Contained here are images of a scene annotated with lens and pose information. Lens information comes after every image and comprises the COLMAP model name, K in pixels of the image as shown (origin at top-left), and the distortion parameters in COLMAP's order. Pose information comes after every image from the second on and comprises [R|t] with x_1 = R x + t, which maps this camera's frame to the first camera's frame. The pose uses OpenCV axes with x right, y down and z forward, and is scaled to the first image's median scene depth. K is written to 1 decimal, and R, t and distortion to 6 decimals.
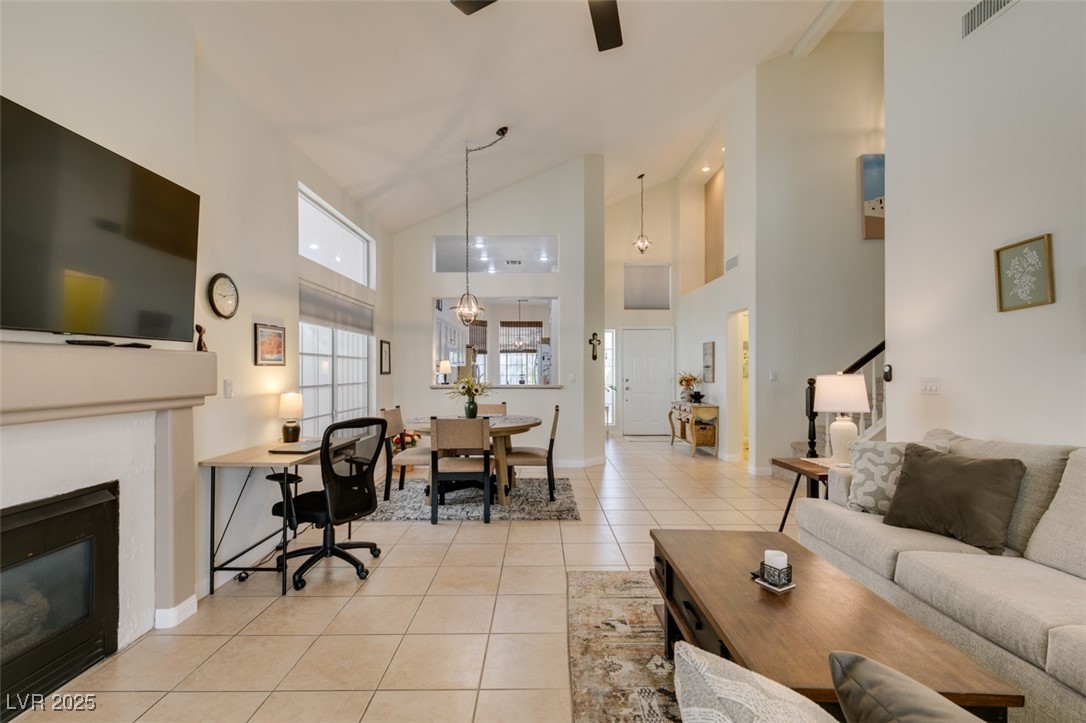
lens RADIAL K [[487.5, 0, 537.6], [0, 487.5, 368.0], [0, 0, 1]] dist [0.002013, -0.000053]
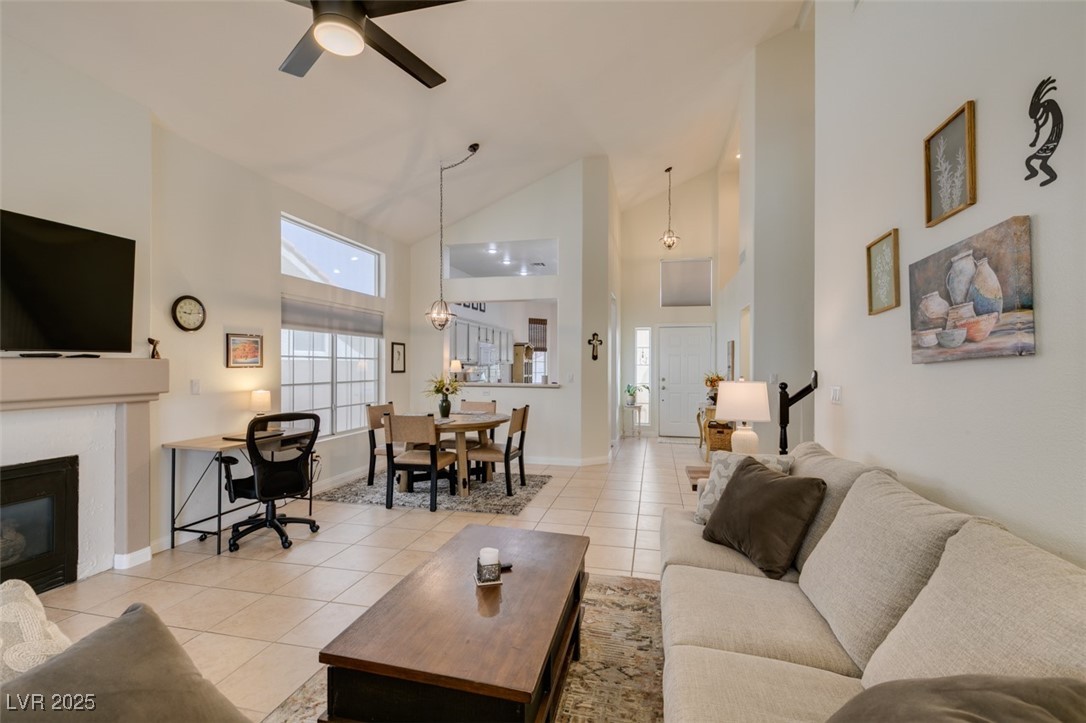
lens RADIAL K [[487.5, 0, 537.7], [0, 487.5, 364.1], [0, 0, 1]] dist [0.002013, -0.000053]
pose [[0.972365, 0.004012, -0.233433, 0.319067], [-0.003427, 0.999990, 0.002911, -0.014265], [0.233443, -0.002031, 0.972368, -0.008506]]
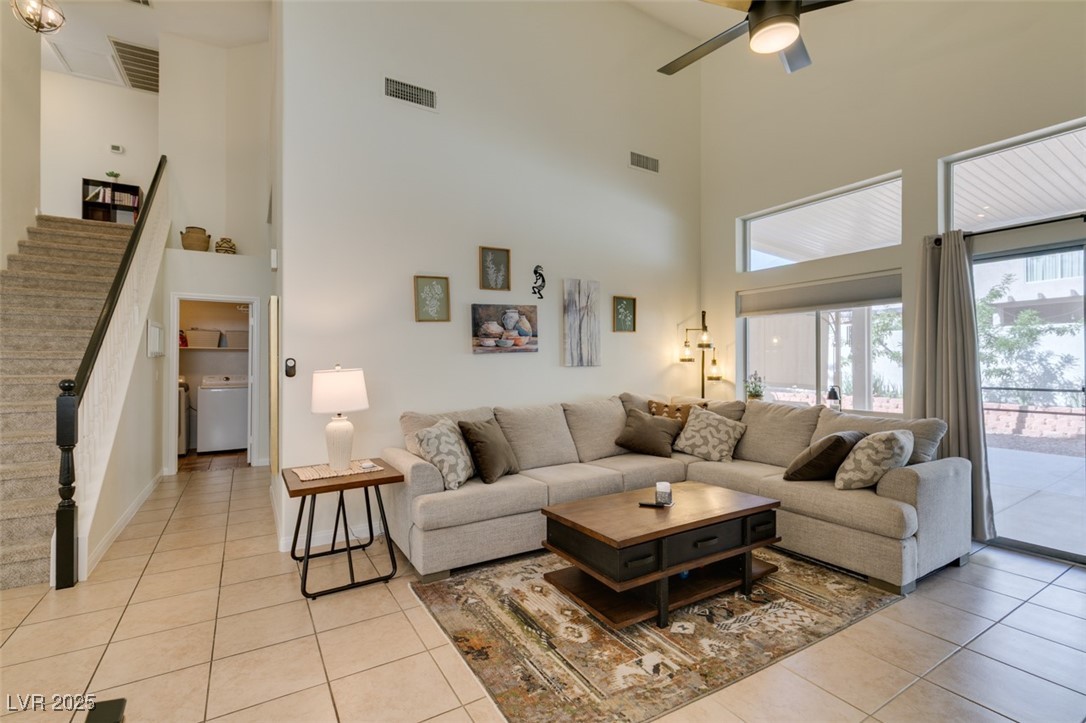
lens RADIAL K [[487.5, 0, 543.7], [0, 487.5, 358.5], [0, 0, 1]] dist [0.002013, -0.000053]
pose [[-0.519690, 0.011369, 0.854279, -0.234280], [0.000758, 0.999917, -0.012846, 0.003981], [-0.854355, -0.006028, -0.519656, 0.799200]]
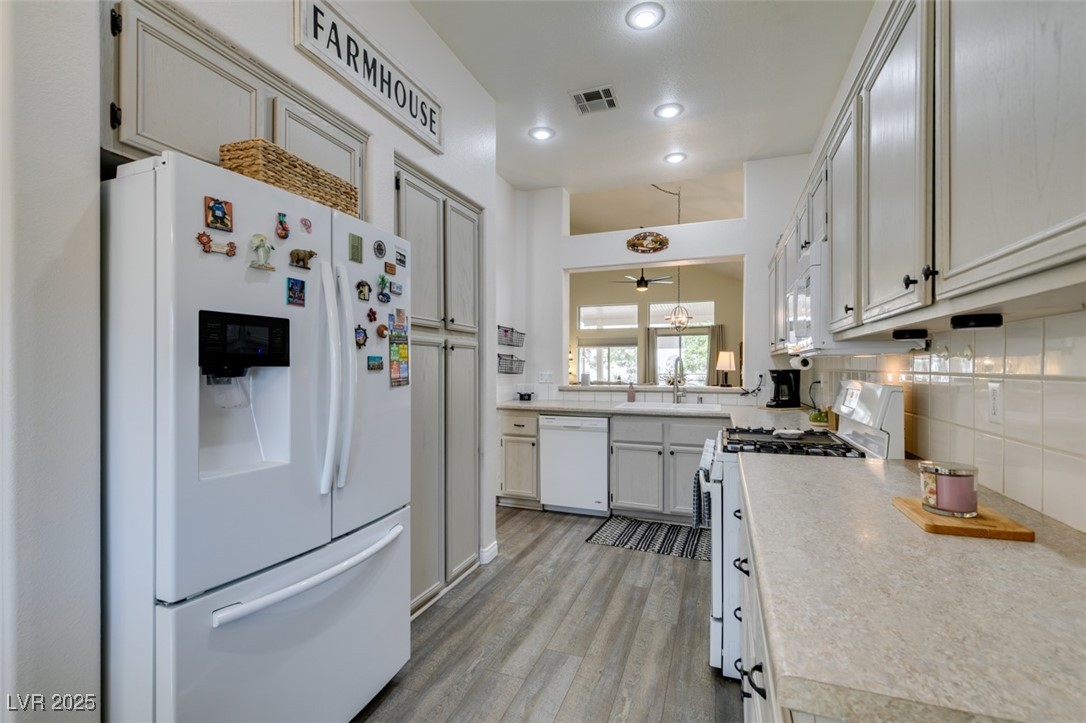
lens RADIAL K [[487.5, 0, 536.6], [0, 487.5, 362.7], [0, 0, 1]] dist [0.002013, -0.000053]
pose [[-0.935497, 0.006413, 0.353276, -0.243970], [0.001884, 0.999912, -0.013164, 0.010531], [-0.353329, -0.011649, -0.935427, 2.316711]]
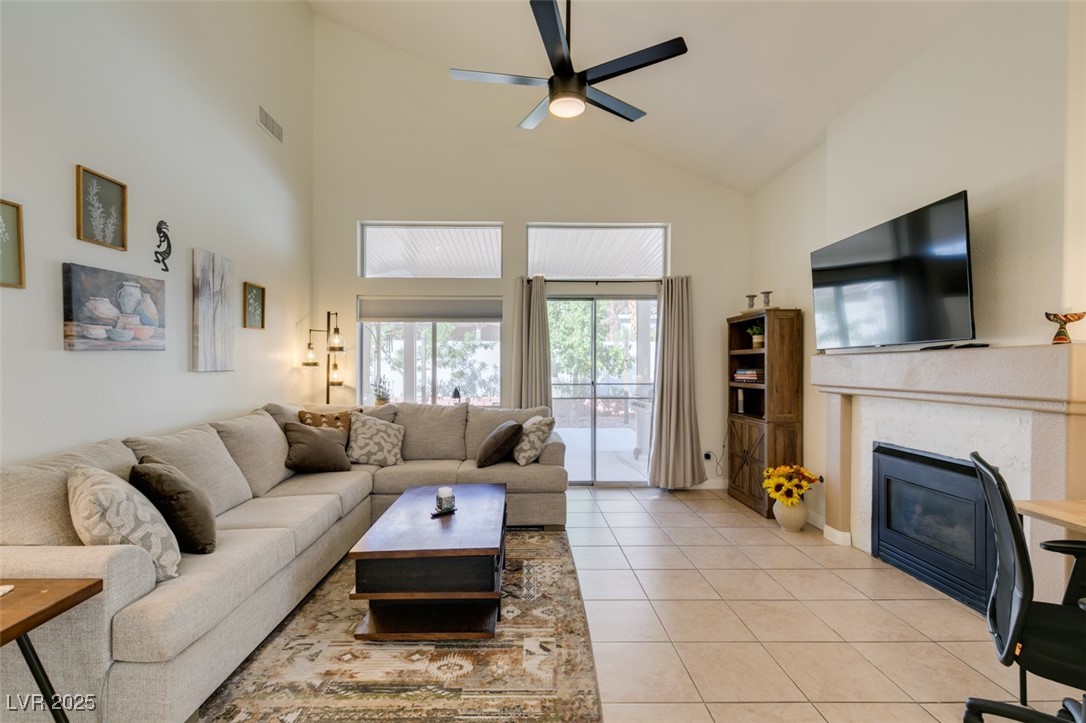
lens RADIAL K [[487.5, 0, 527.4], [0, 487.5, 373.0], [0, 0, 1]] dist [0.002013, -0.000053]
pose [[-0.999942, 0.000764, -0.010720, 0.094901], [0.000665, 0.999958, 0.009195, 0.003035], [0.010726, 0.009187, -0.999900, 0.949848]]
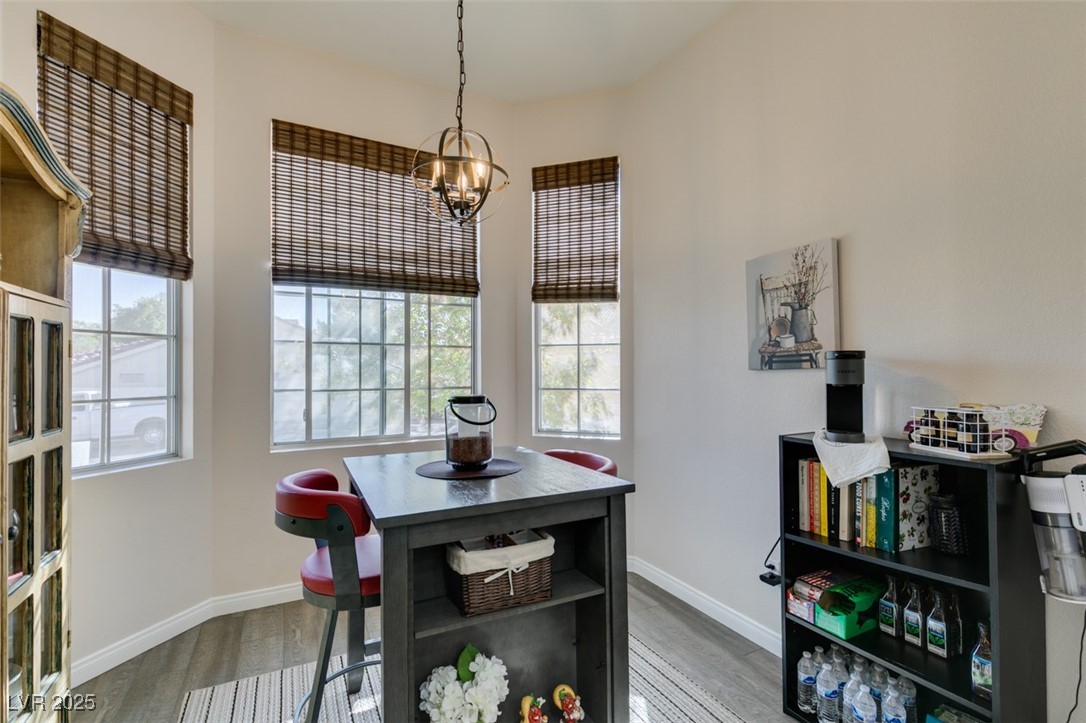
lens RADIAL K [[487.5, 0, 540.4], [0, 487.5, 365.4], [0, 0, 1]] dist [0.002013, -0.000053]
pose [[0.884255, 0.003482, 0.466991, -0.203308], [-0.003962, 0.999992, 0.000046, 0.008094], [-0.466988, -0.001890, 0.884262, 2.134562]]
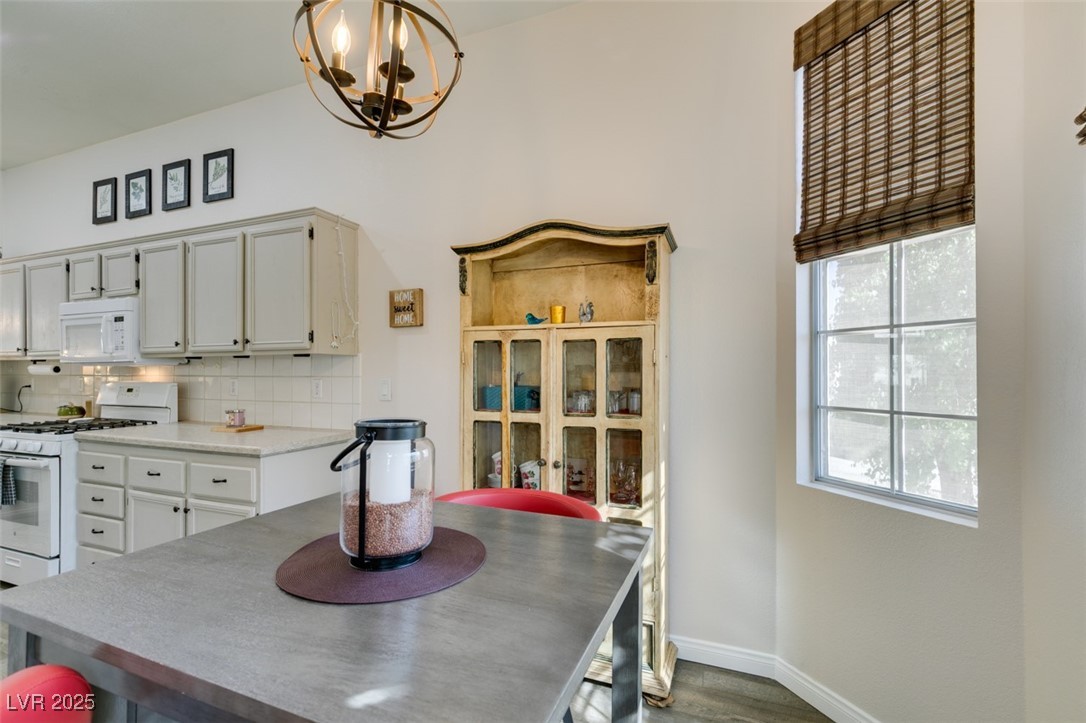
lens RADIAL K [[487.5, 0, 546.9], [0, 487.5, 367.0], [0, 0, 1]] dist [0.002013, -0.000053]
pose [[-0.363643, -0.001362, -0.931537, 0.078698], [0.007684, 0.999961, -0.004462, 0.008894], [0.931507, -0.008780, -0.363618, 2.612180]]
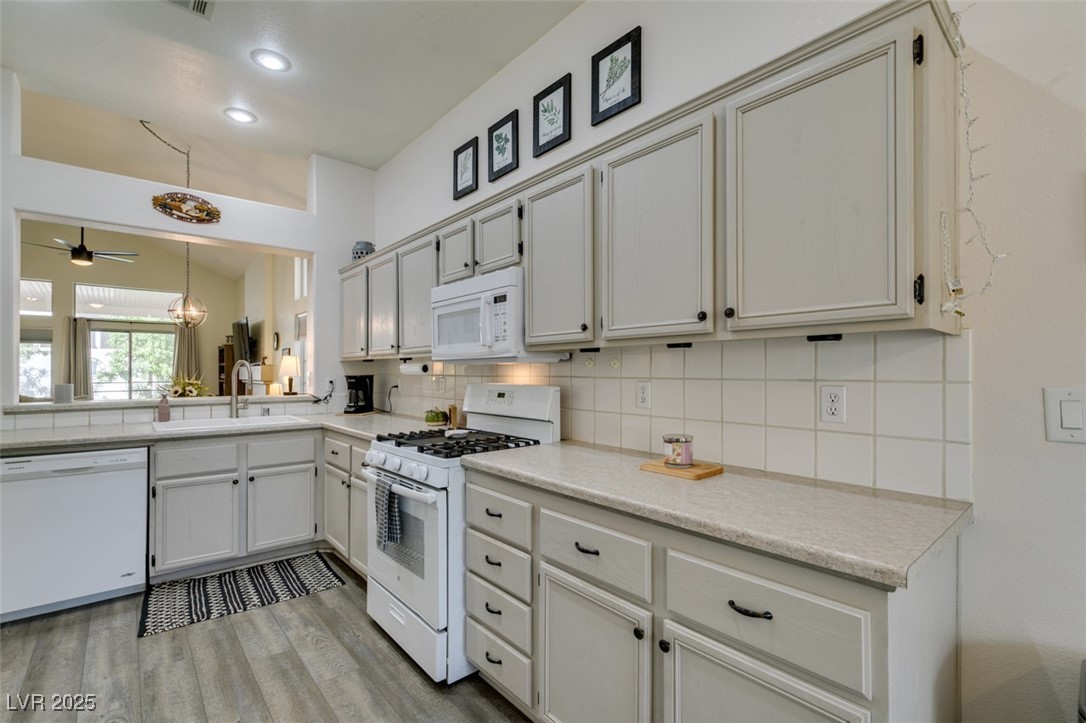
lens RADIAL K [[487.5, 0, 544.8], [0, 487.5, 368.0], [0, 0, 1]] dist [0.002013, -0.000053]
pose [[-0.755950, 0.000930, -0.654629, -0.040893], [0.007607, 0.999944, -0.007365, 0.008615], [0.654585, -0.010547, -0.755915, 2.237270]]
